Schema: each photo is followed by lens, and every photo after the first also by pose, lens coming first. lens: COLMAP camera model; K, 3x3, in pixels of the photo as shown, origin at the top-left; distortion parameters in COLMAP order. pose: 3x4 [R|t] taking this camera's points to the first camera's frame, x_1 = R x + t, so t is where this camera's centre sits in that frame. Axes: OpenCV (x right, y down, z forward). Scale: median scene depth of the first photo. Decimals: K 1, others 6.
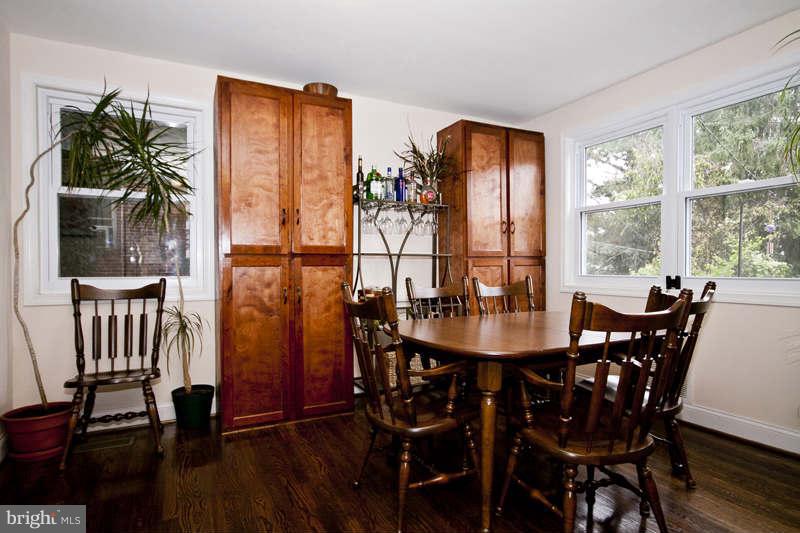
lens RADIAL K [[437.0, 0, 405.5], [0, 437.0, 269.3], [0, 0, 1]] dist [-0.008387, 0.000228]
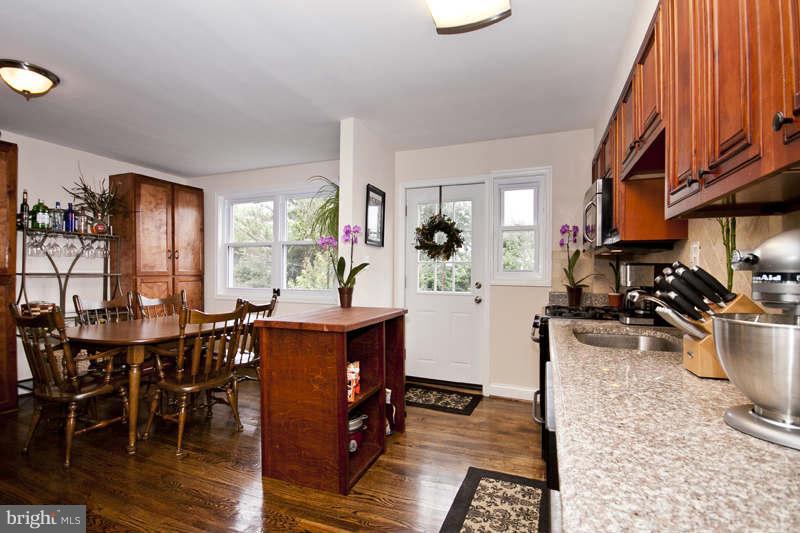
lens RADIAL K [[367.3, 0, 399.9], [0, 367.3, 275.5], [0, 0, 1]] dist [-0.005062, -0.004552]
pose [[0.753332, 0.005042, 0.657621, 0.015171], [-0.007725, 0.999969, 0.001183, -0.042937], [-0.657595, -0.005972, 0.753348, -0.430901]]
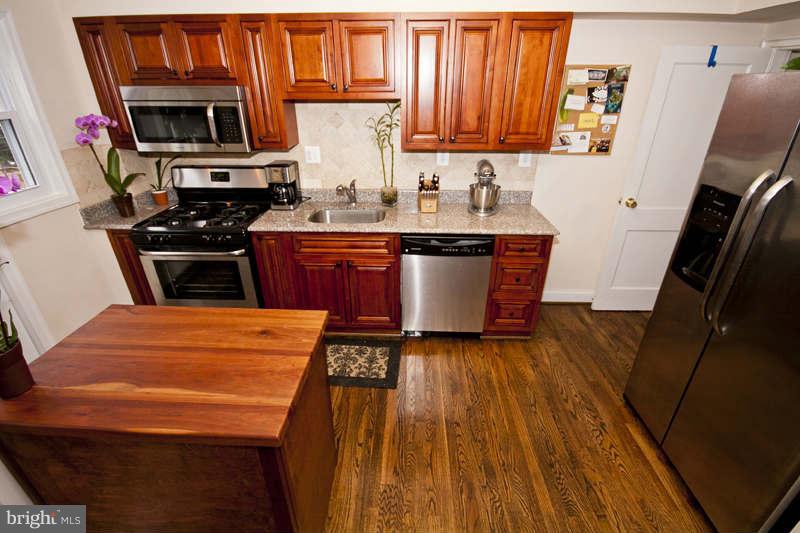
lens RADIAL K [[367.3, 0, 401.6], [0, 367.3, 275.1], [0, 0, 1]] dist [-0.005062, -0.004552]
pose [[-0.869680, -0.213749, 0.444935, 0.065165], [0.008991, 0.894371, 0.447235, -0.217319], [-0.493533, 0.392952, -0.775895, 0.416786]]
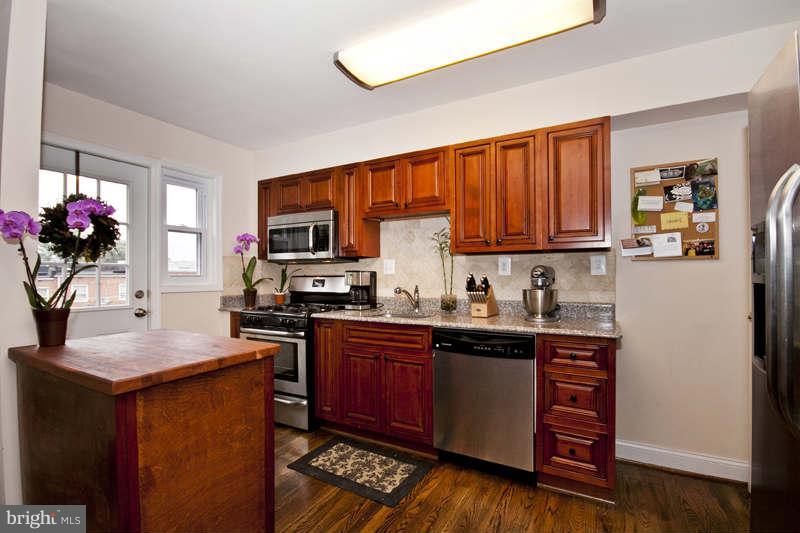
lens RADIAL K [[367.3, 0, 402.2], [0, 367.3, 274.6], [0, 0, 1]] dist [-0.005062, -0.004552]
pose [[-0.550173, 0.010769, 0.834982, -0.163405], [0.011612, 0.999919, -0.005246, -0.049198], [-0.834970, 0.006810, -0.550253, 0.242007]]
